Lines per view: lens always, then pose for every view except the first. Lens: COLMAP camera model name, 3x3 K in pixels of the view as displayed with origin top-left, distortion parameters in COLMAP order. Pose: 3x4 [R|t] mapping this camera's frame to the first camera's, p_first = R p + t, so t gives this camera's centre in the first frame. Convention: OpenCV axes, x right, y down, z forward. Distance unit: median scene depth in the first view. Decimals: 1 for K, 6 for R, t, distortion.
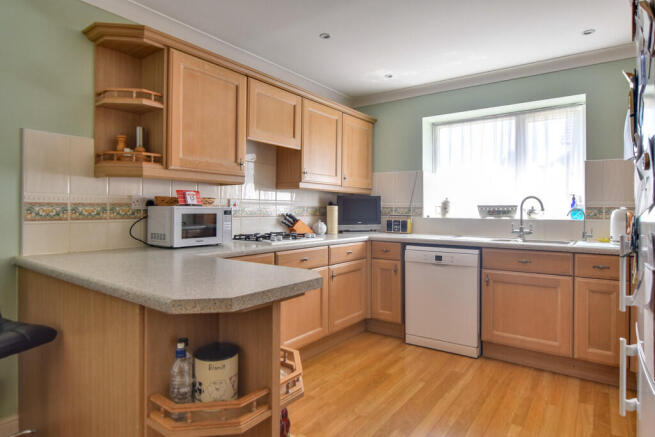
lens RADIAL K [[372.7, 0, 309.3], [0, 372.7, 208.6], [0, 0, 1]] dist [-0.016592, 0.003751]
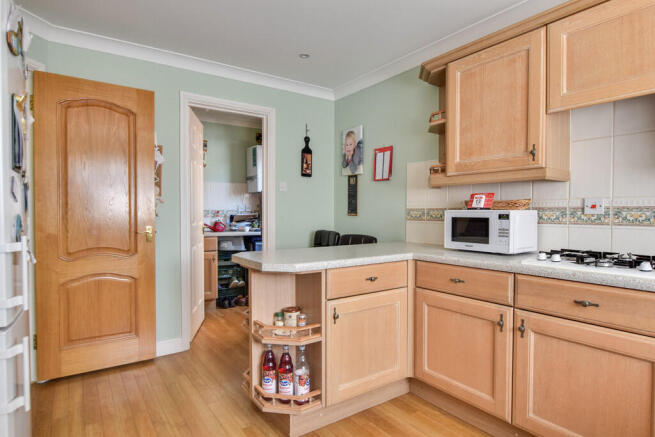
lens RADIAL K [[372.7, 0, 326.5], [0, 372.7, 218.1], [0, 0, 1]] dist [-0.016592, 0.003751]
pose [[-0.296948, 0.010143, -0.954840, 0.465880], [-0.001016, 0.999940, 0.010938, 0.003300], [0.954893, 0.004219, -0.296920, 0.598192]]
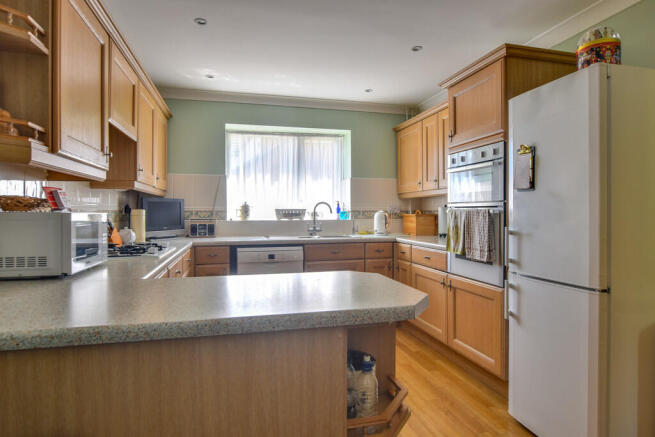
lens RADIAL K [[372.7, 0, 324.9], [0, 372.7, 215.5], [0, 0, 1]] dist [-0.016592, 0.003751]
pose [[0.625812, -0.013422, 0.779858, -0.378404], [0.003123, 0.999887, 0.014704, -0.005640], [-0.779968, -0.006767, 0.625783, 0.160109]]
